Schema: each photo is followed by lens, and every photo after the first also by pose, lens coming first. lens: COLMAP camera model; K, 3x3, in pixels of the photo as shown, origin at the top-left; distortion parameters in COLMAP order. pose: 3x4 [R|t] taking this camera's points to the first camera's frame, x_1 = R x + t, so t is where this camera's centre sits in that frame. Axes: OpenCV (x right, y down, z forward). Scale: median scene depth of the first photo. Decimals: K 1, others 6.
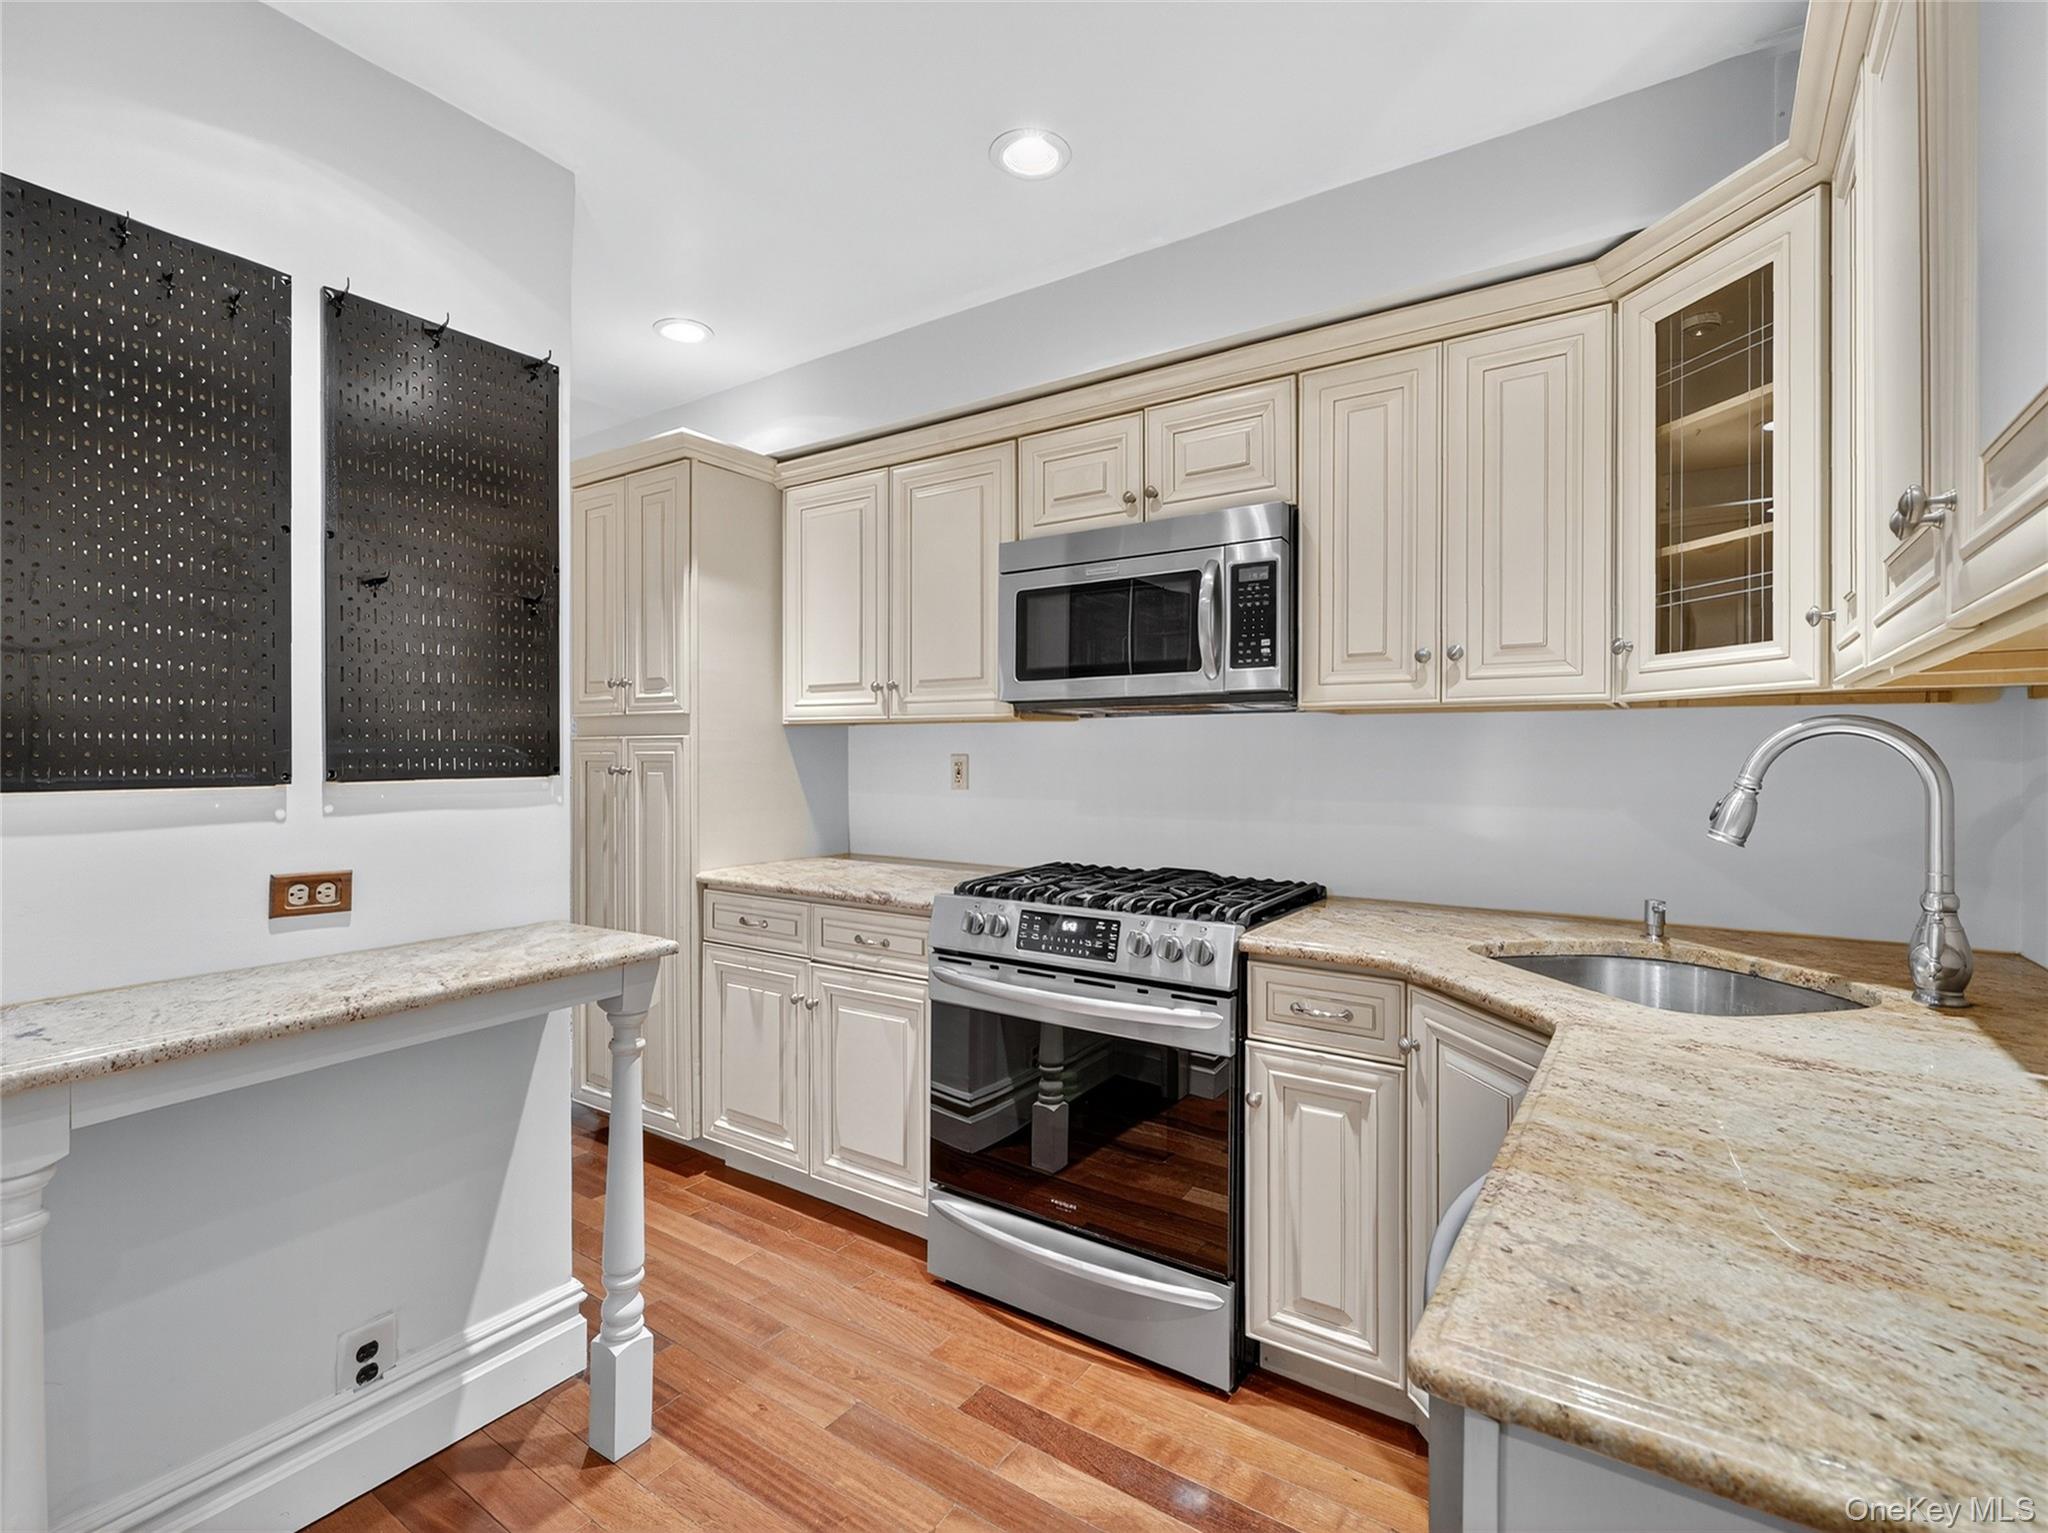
lens RADIAL K [[933.2, 0, 1019.8], [0, 933.2, 757.8], [0, 0, 1]] dist [0.004019, 0.000455]
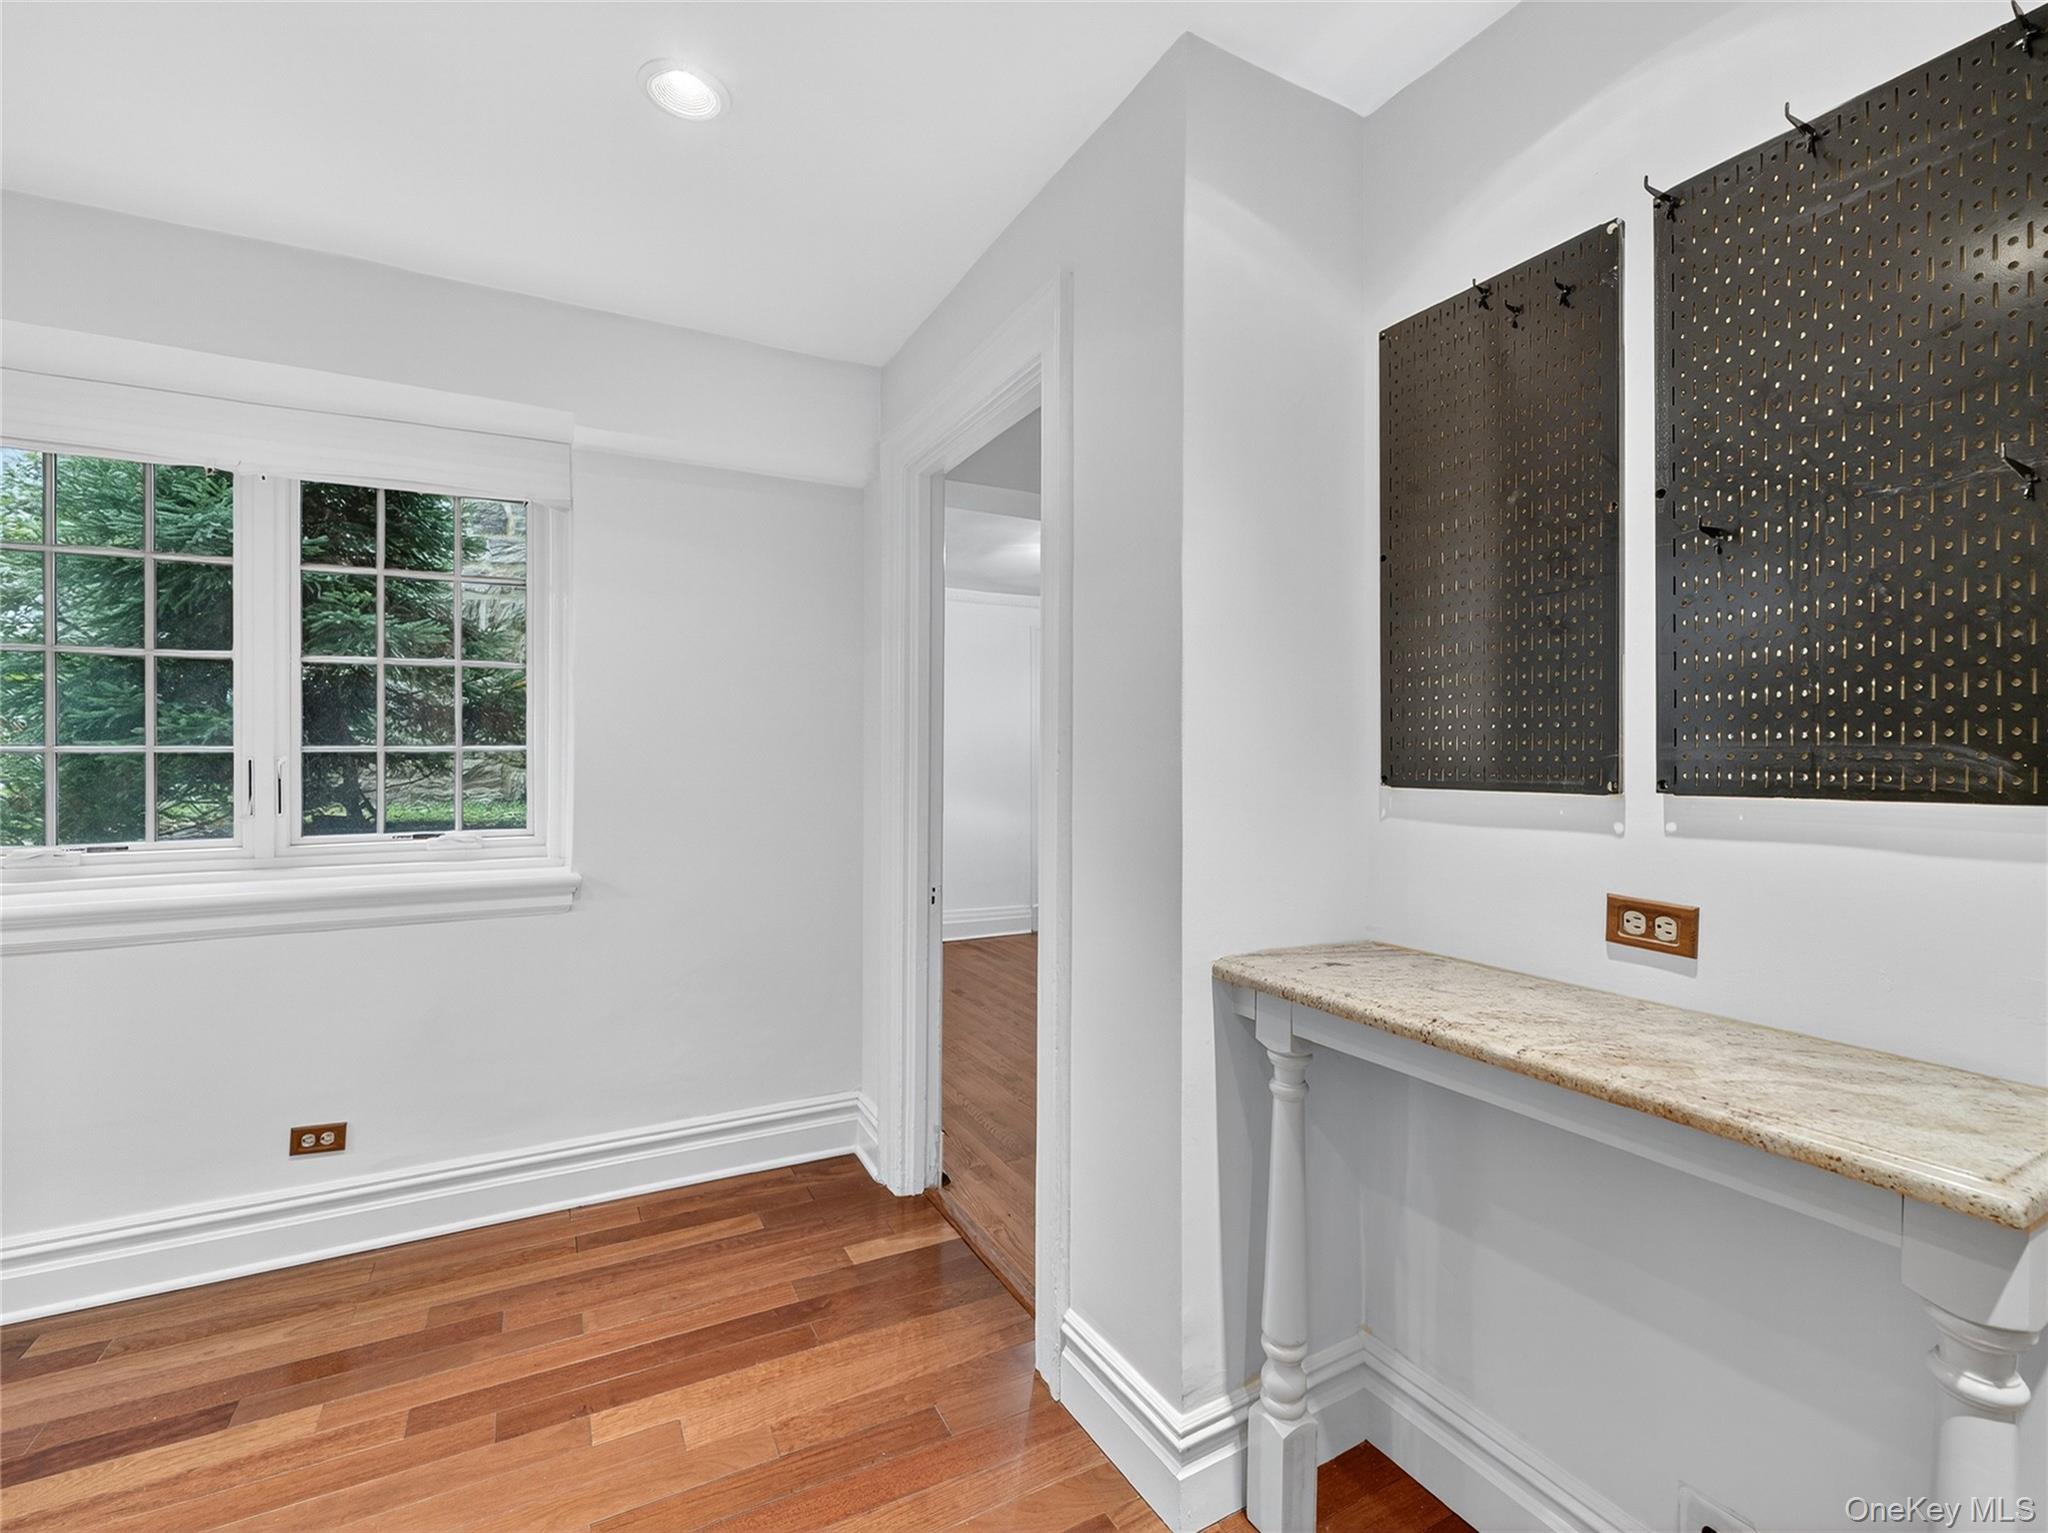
lens RADIAL K [[933.2, 0, 1025.6], [0, 933.2, 763.3], [0, 0, 1]] dist [0.004019, 0.000455]
pose [[-0.471431, 0.008222, -0.881865, 0.281257], [-0.002189, 0.999943, 0.010493, -0.010057], [0.881900, 0.006877, -0.471386, 0.984069]]
